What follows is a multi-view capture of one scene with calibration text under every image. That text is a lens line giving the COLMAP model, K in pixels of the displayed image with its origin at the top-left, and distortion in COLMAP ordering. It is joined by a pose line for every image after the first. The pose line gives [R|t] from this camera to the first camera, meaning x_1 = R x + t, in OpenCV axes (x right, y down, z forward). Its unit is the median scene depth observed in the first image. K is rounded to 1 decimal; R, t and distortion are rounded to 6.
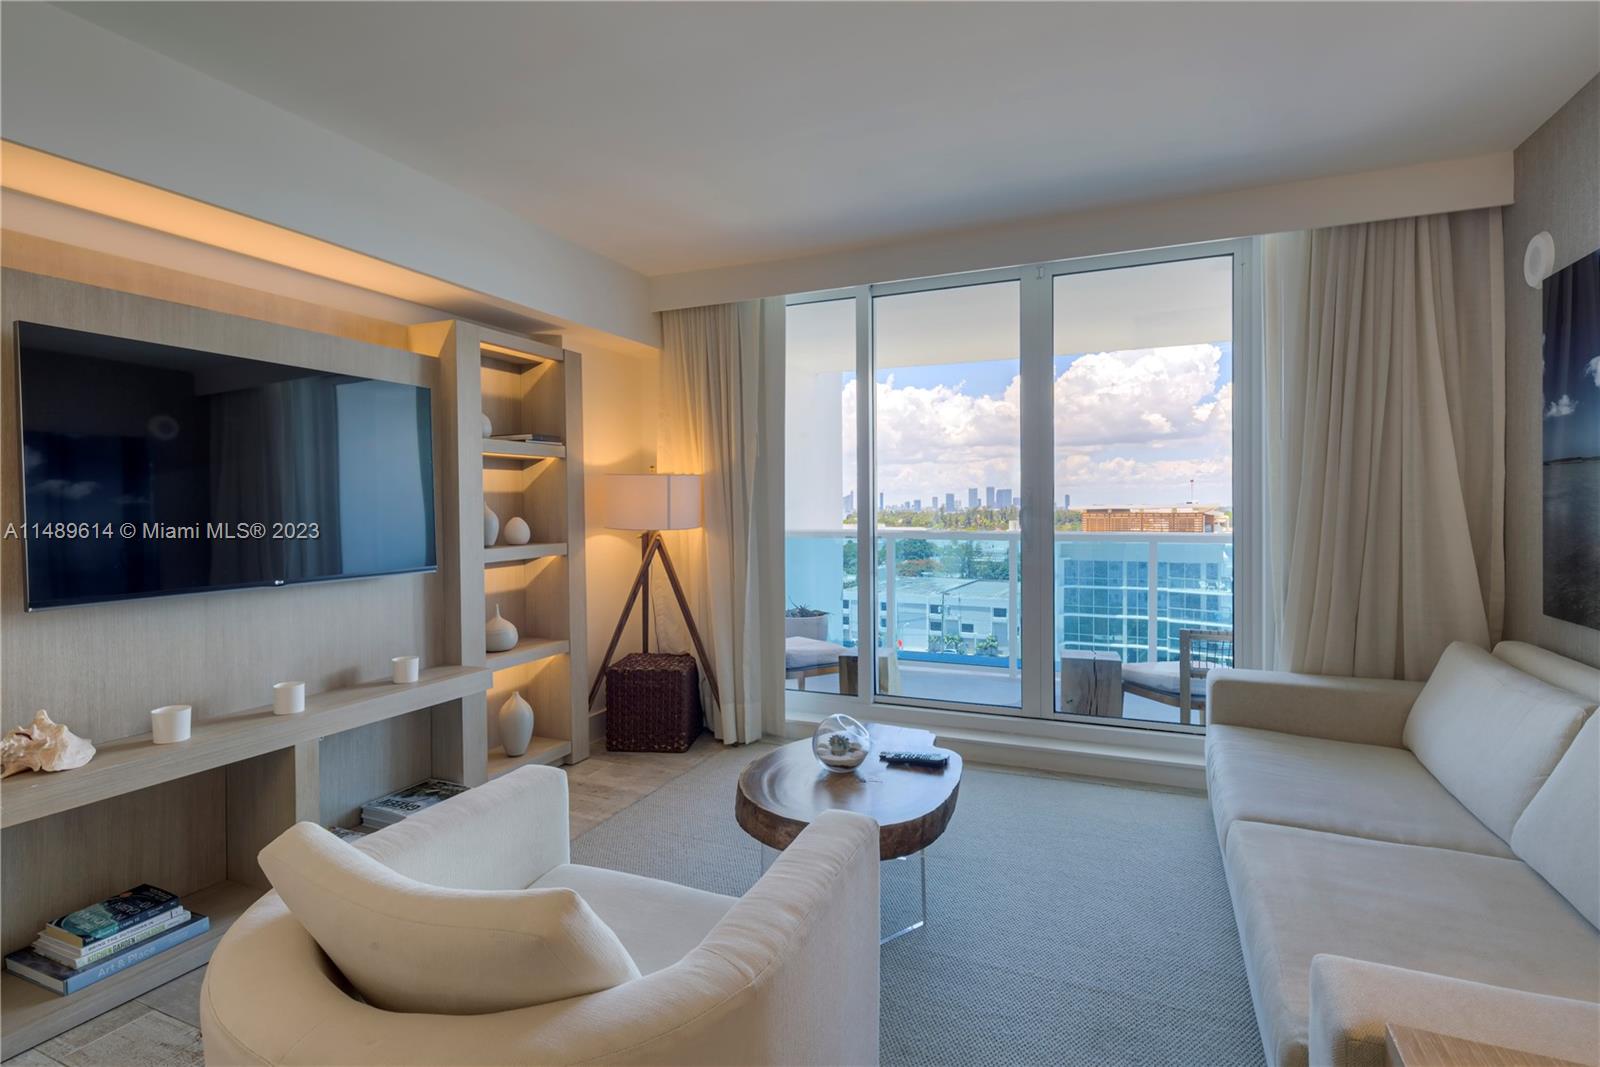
lens RADIAL K [[760.2, 0, 775.2], [0, 760.2, 515.3], [0, 0, 1]] dist [0.001895, -0.001076]
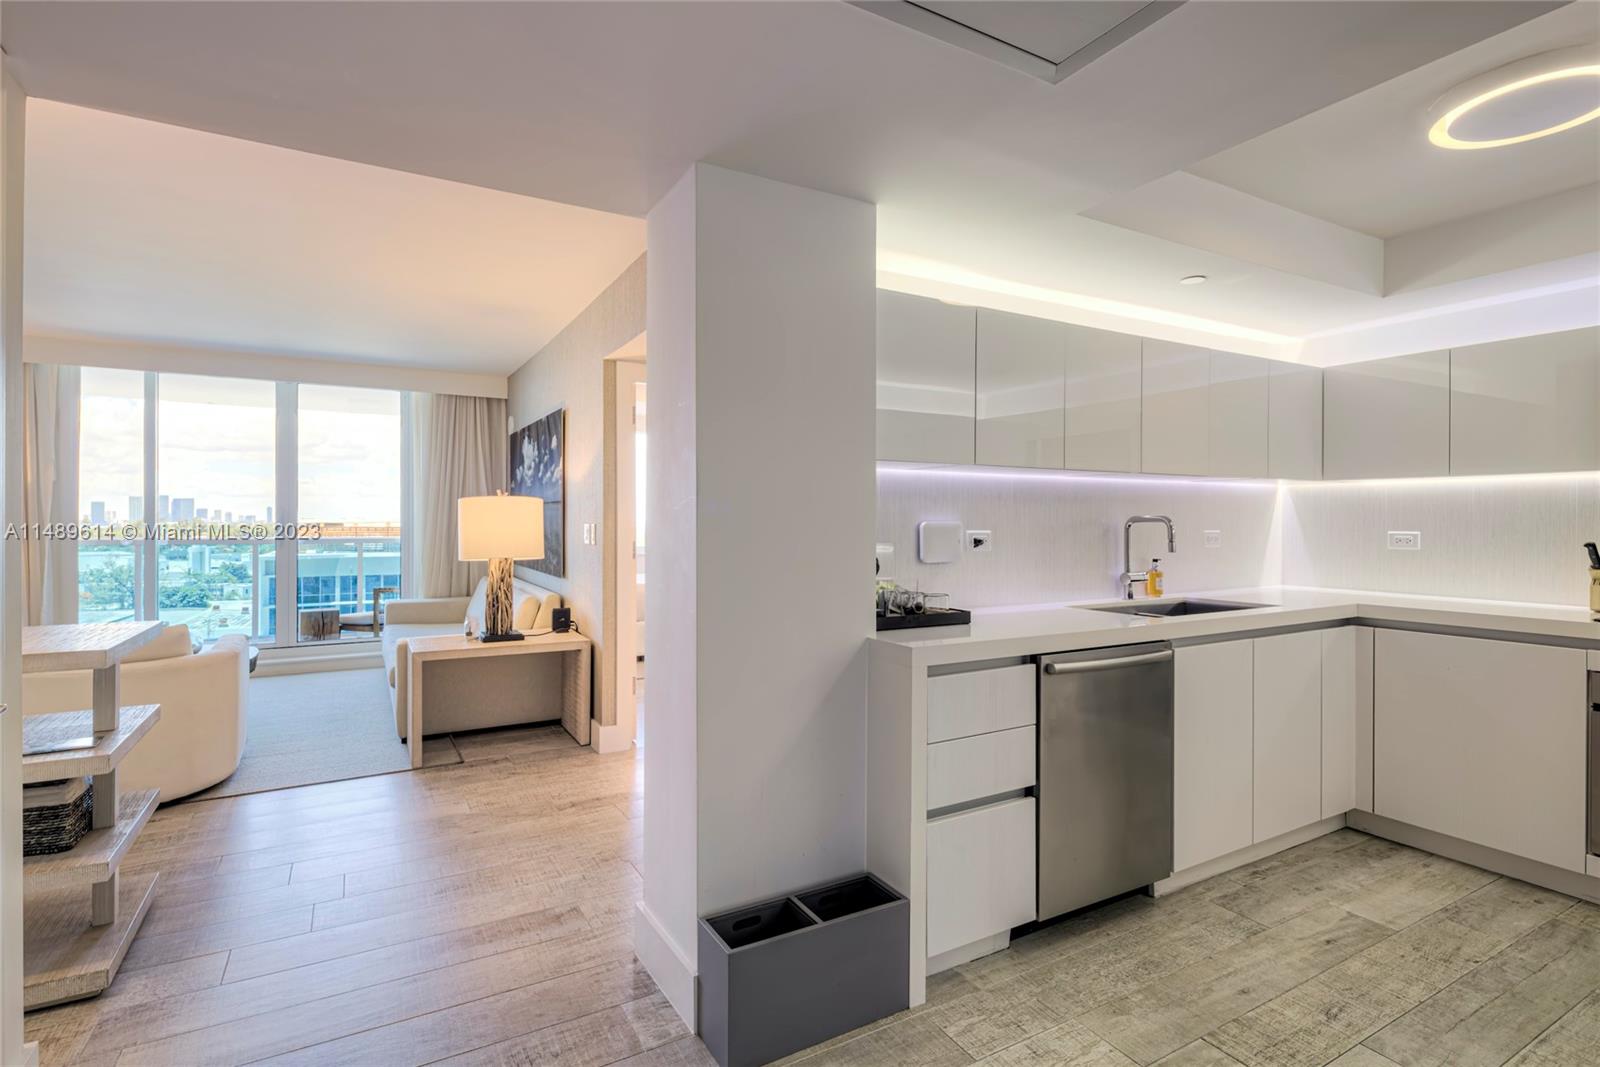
lens RADIAL K [[762.7, 0, 786.6], [0, 762.7, 521.7], [0, 0, 1]] dist [0.010078, -0.007643]
pose [[0.572183, 0.006777, 0.820098, -0.414735], [0.001917, 0.999952, -0.009601, 0.011612], [-0.820124, 0.007066, 0.572143, -0.881213]]
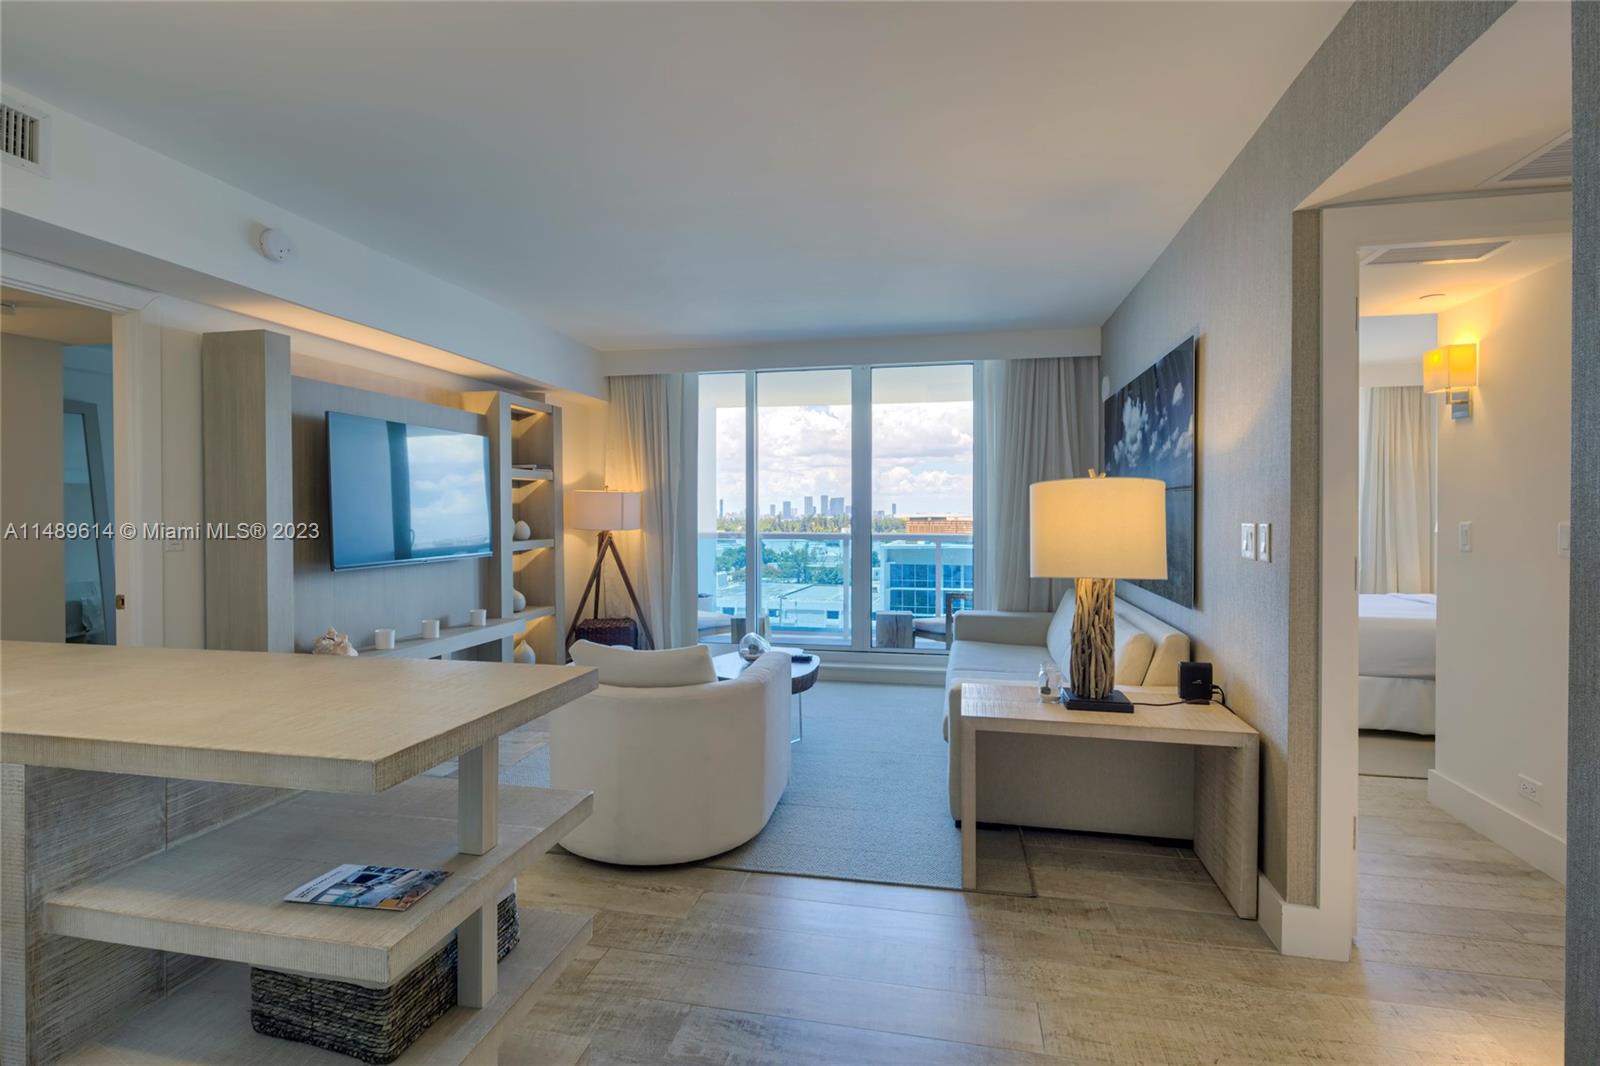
lens RADIAL K [[762.7, 0, 786.6], [0, 762.7, 521.2], [0, 0, 1]] dist [0.010078, -0.007643]
pose [[0.974408, 0.003205, 0.224766, -0.162968], [-0.002855, 0.999994, -0.001879, 0.003749], [-0.224771, 0.001190, 0.974411, -0.506965]]
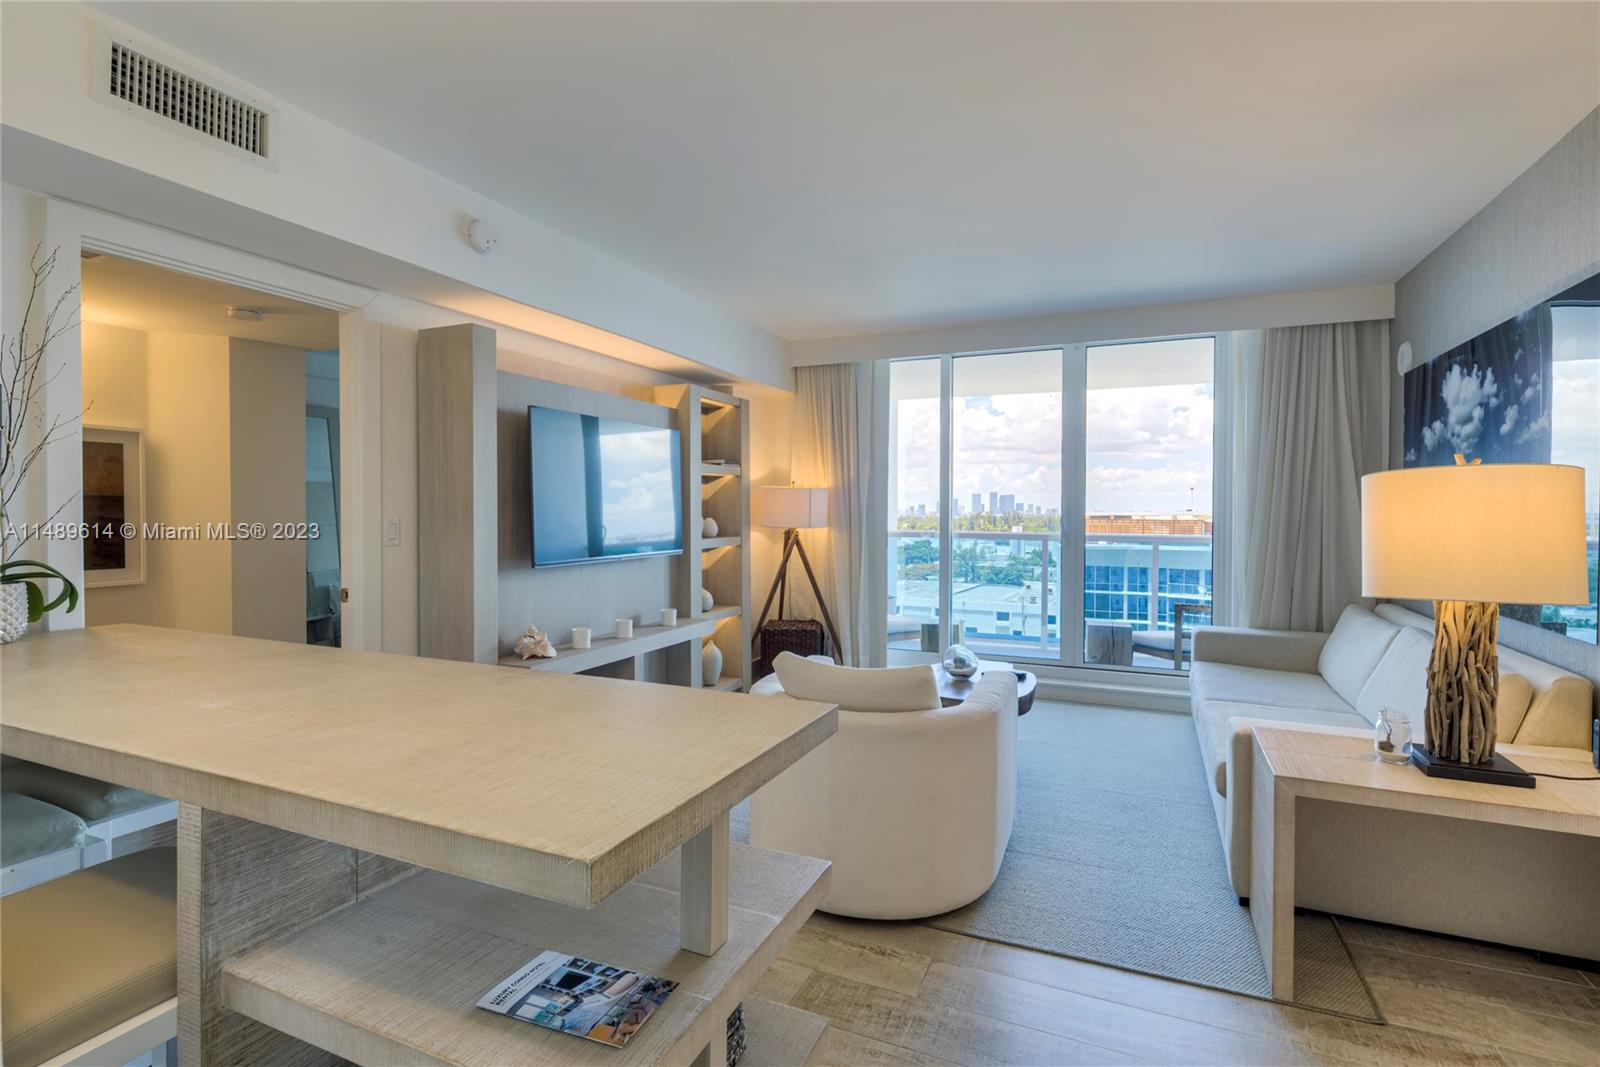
lens RADIAL K [[761.5, 0, 789.6], [0, 761.5, 520.4], [0, 0, 1]] dist [0.010947, -0.008931]
pose [[0.999830, 0.009458, 0.015807, -0.200499], [-0.009491, 0.999953, 0.002064, 0.002736], [-0.015787, -0.002213, 0.999873, -0.393197]]
